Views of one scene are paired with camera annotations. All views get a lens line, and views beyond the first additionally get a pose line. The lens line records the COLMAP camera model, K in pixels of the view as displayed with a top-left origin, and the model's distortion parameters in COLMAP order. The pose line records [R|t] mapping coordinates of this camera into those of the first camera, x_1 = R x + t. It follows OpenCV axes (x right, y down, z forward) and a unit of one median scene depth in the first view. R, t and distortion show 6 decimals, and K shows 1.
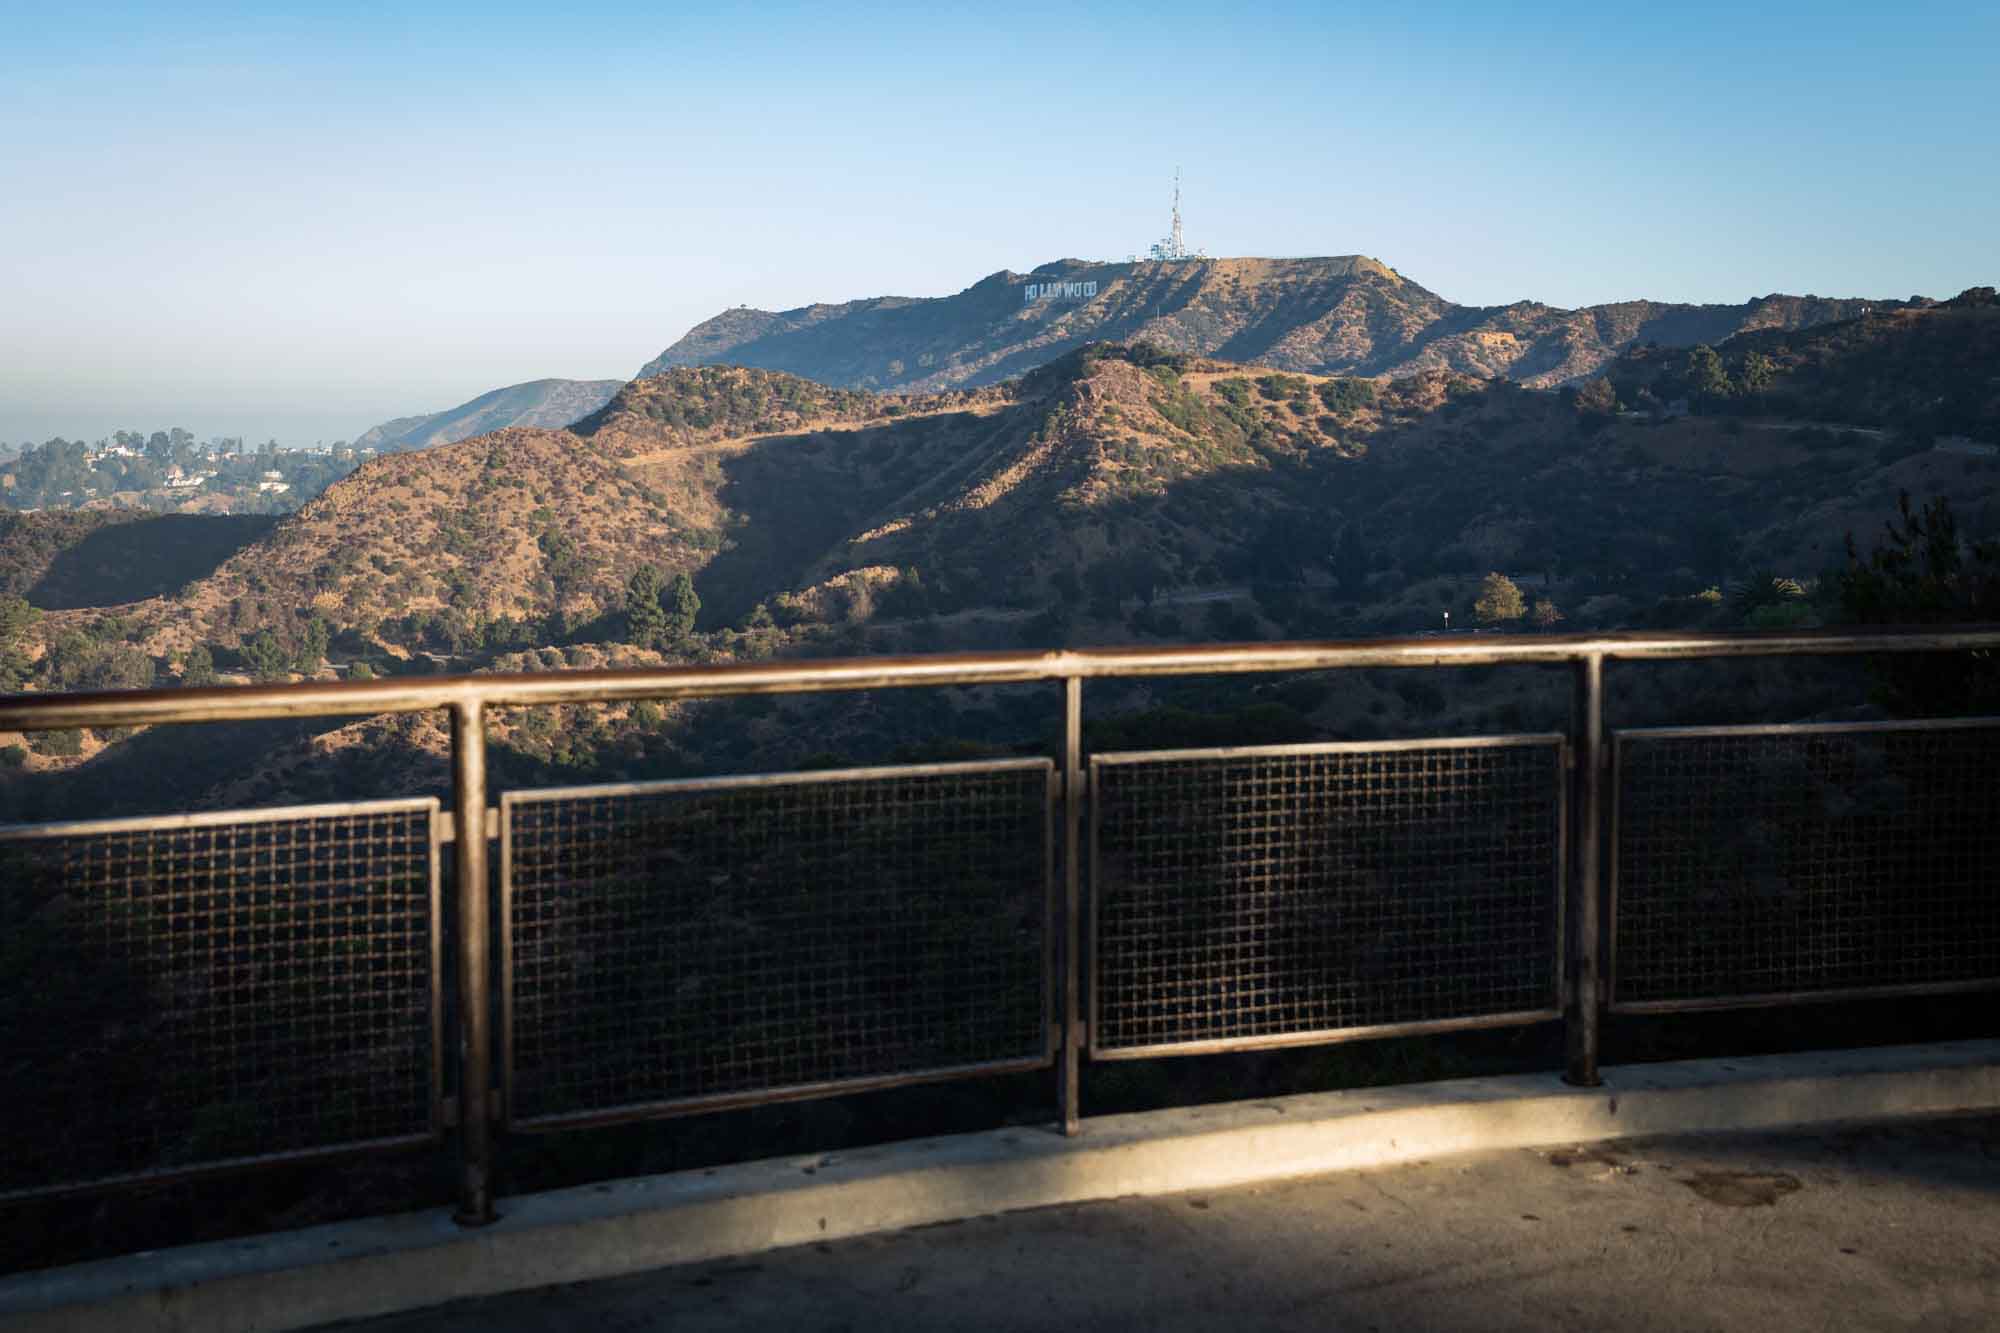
lens RADIAL K [[2418.8, 0, 928.4], [0, 2418.8, 727.6], [0, 0, 1]] dist [0.051965, 0.000000]
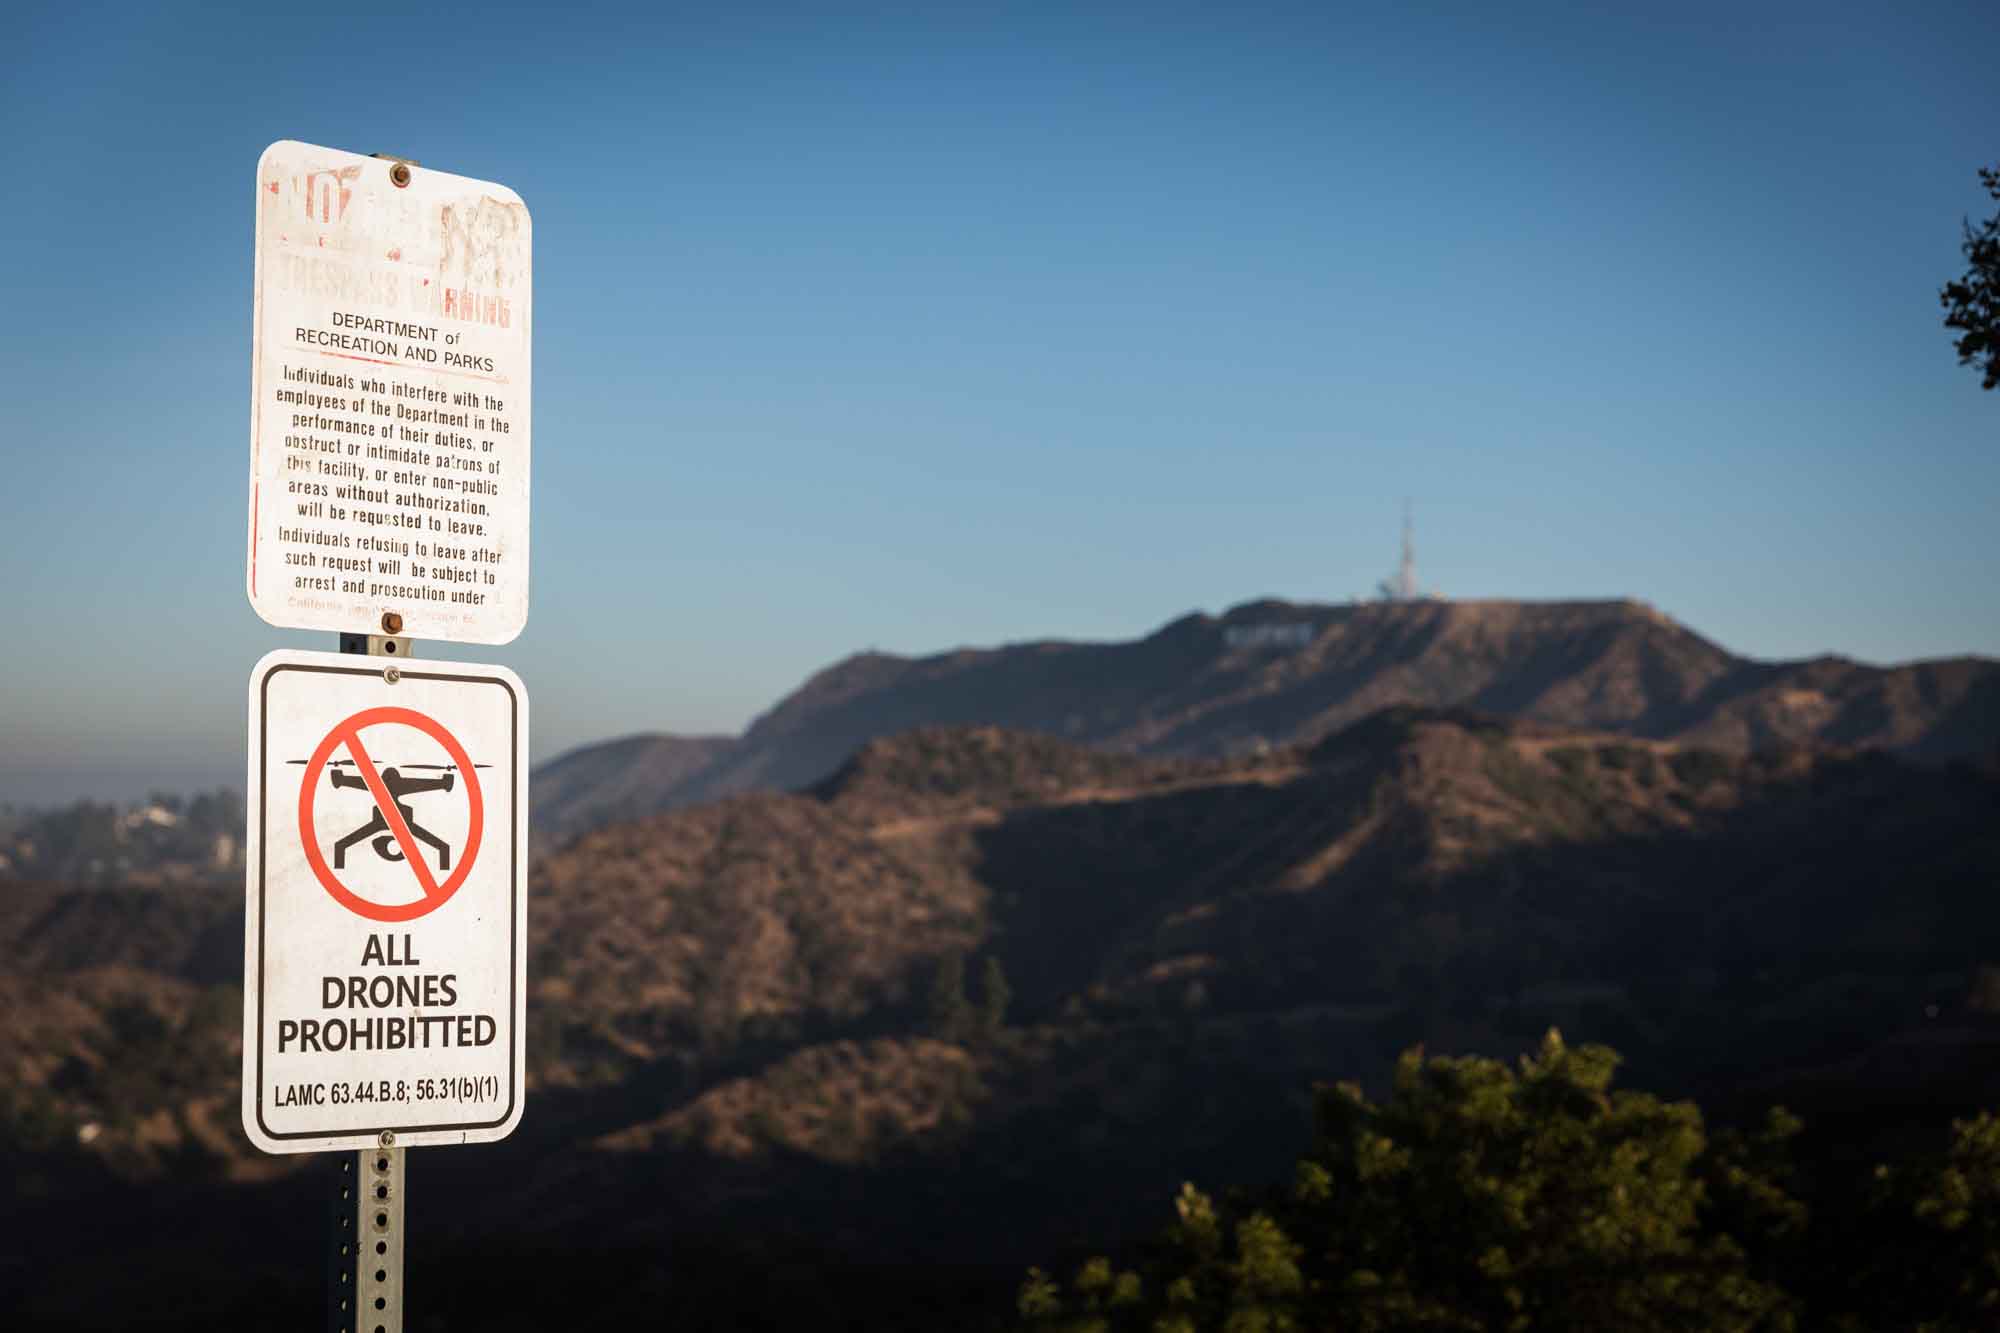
lens RADIAL K [[3036.3, 0, 1004.4], [0, 3036.3, 668.4], [0, 0, 1]] dist [0.027667, 0.000000]
pose [[0.999951, 0.009824, -0.001465, -0.072373], [-0.009932, 0.986540, -0.163217, 0.008875], [-0.000158, 0.163224, 0.986589, -0.082680]]
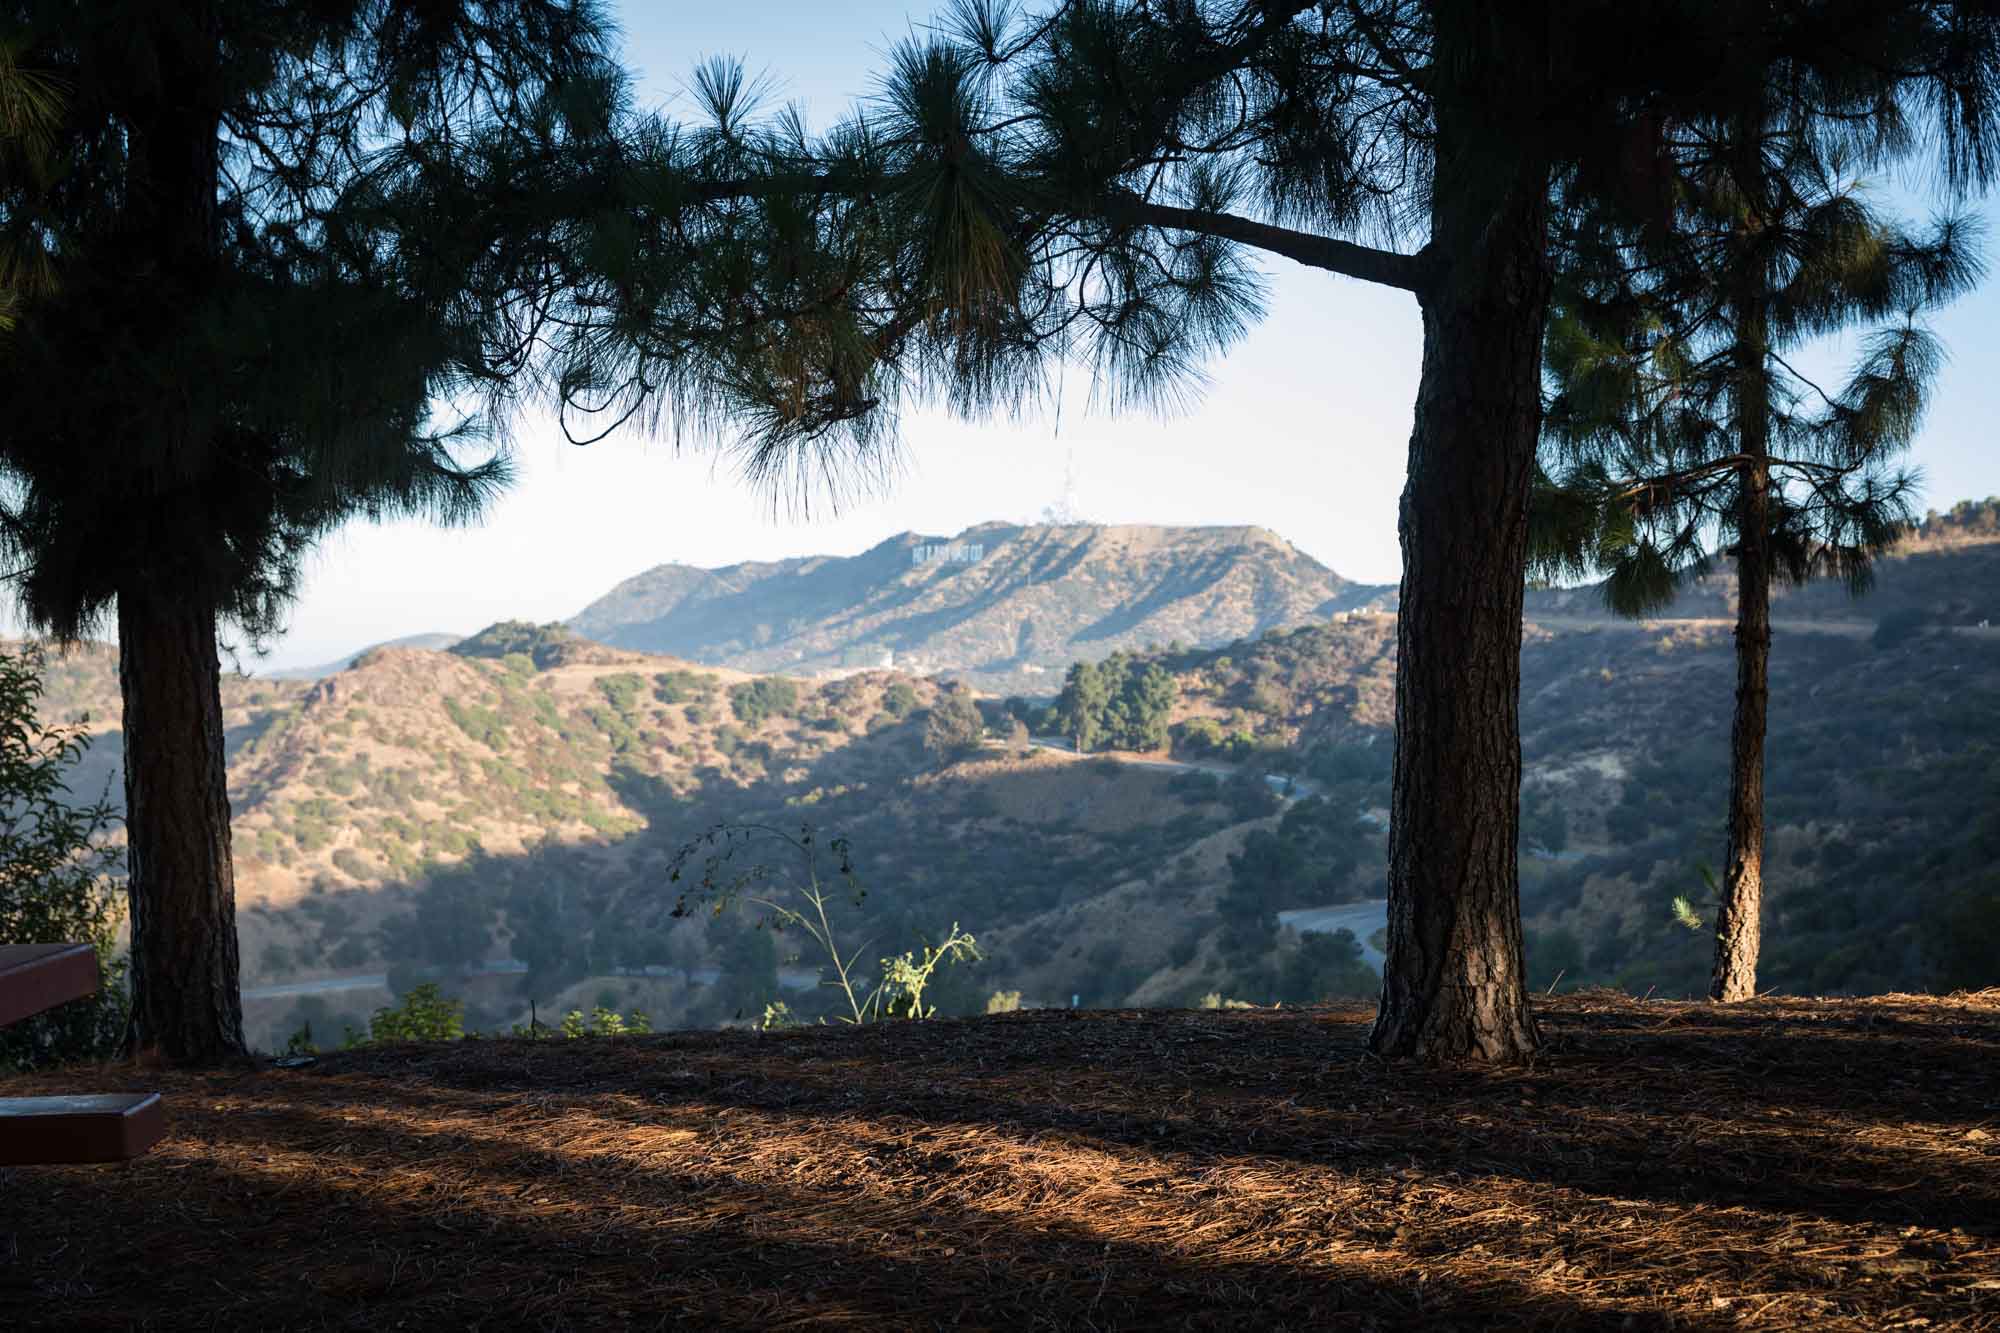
lens RADIAL K [[2444.7, 0, 1000.7], [0, 2444.7, 670.9], [0, 0, 1]] dist [0.087295, 0.000000]
pose [[0.999300, 0.026161, -0.026749, 0.249606], [-0.029373, 0.991375, -0.127720, -0.044899], [0.023177, 0.128417, 0.991449, 0.209004]]
